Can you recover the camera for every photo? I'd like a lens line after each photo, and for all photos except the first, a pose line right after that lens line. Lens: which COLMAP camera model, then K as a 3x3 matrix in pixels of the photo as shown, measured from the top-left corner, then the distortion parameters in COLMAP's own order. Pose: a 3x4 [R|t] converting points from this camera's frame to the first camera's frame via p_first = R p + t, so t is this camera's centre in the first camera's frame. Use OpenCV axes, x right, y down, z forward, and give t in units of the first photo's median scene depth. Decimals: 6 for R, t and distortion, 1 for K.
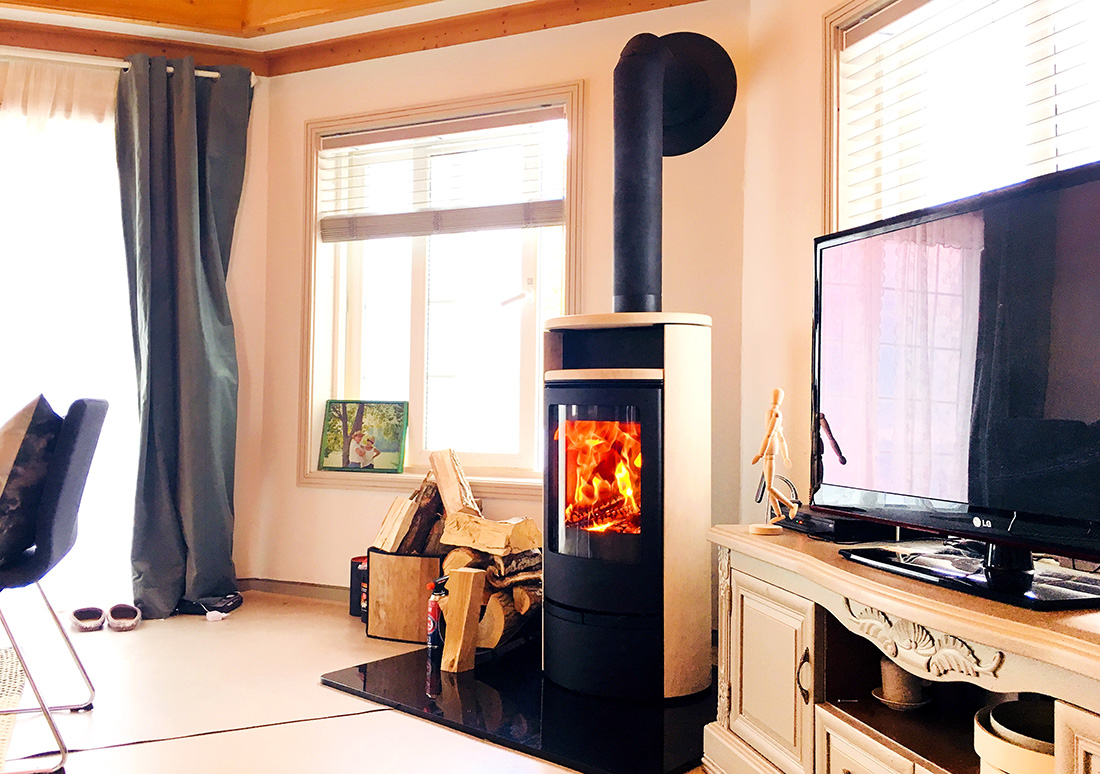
lens RADIAL K [[866.0, 0, 514.3], [0, 866.0, 388.4], [0, 0, 1]] dist [0.022805, 0.008747]
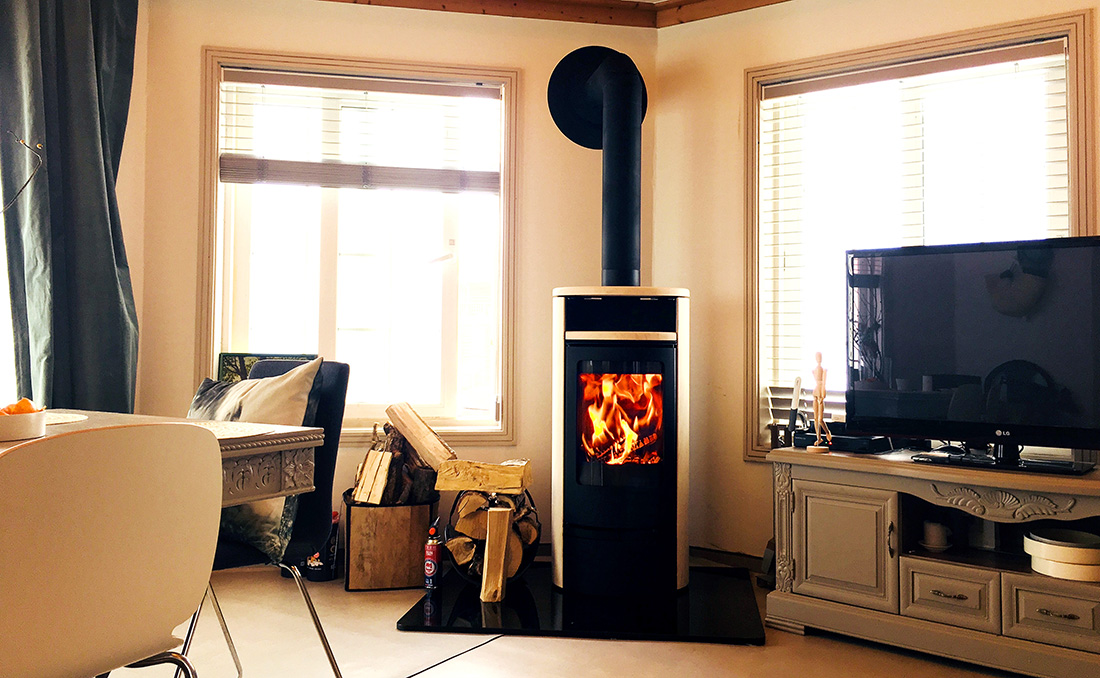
lens RADIAL K [[898.2, 0, 550.0], [0, 898.2, 339.0], [0, 0, 1]] dist [0.035042, -0.006023]
pose [[0.824299, 0.004504, 0.566136, -0.572301], [-0.011950, 0.999884, 0.009444, -0.018215], [-0.566028, -0.014550, 0.824257, 0.012935]]
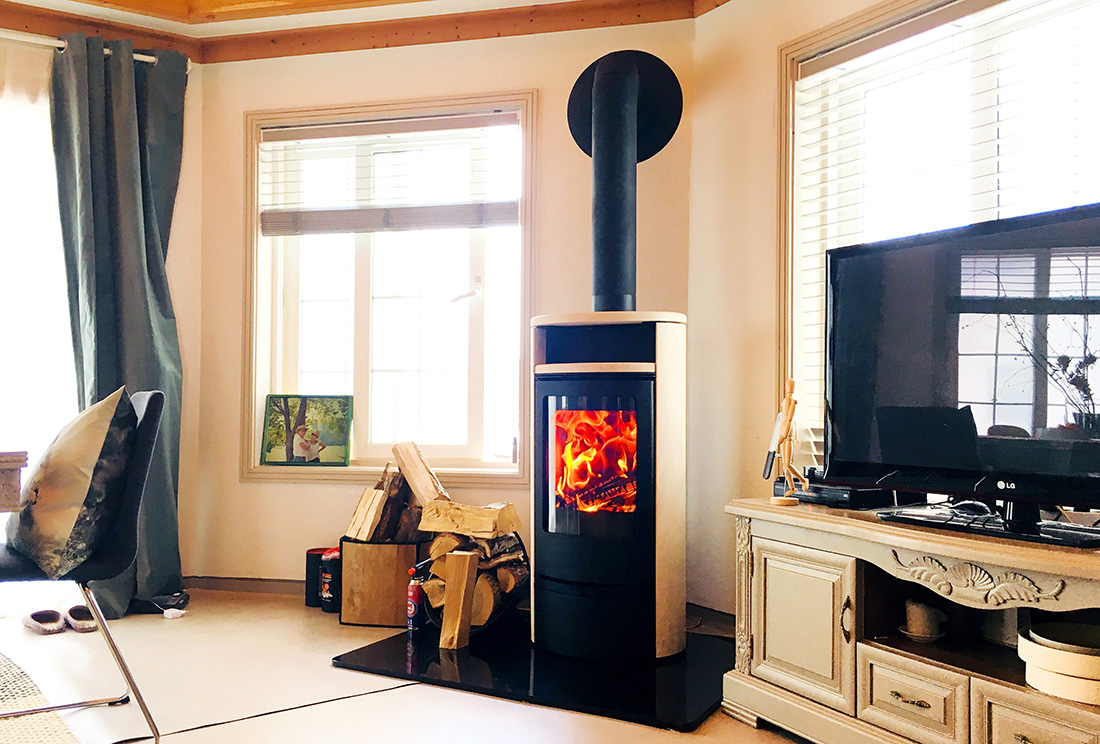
lens RADIAL K [[874.2, 0, 473.5], [0, 874.2, 407.2], [0, 0, 1]] dist [0.024962, -0.002614]
pose [[0.982639, -0.009326, 0.185292, -0.206095], [0.004671, 0.999663, 0.025541, 0.003564], [-0.185468, -0.024232, 0.982352, -0.042322]]
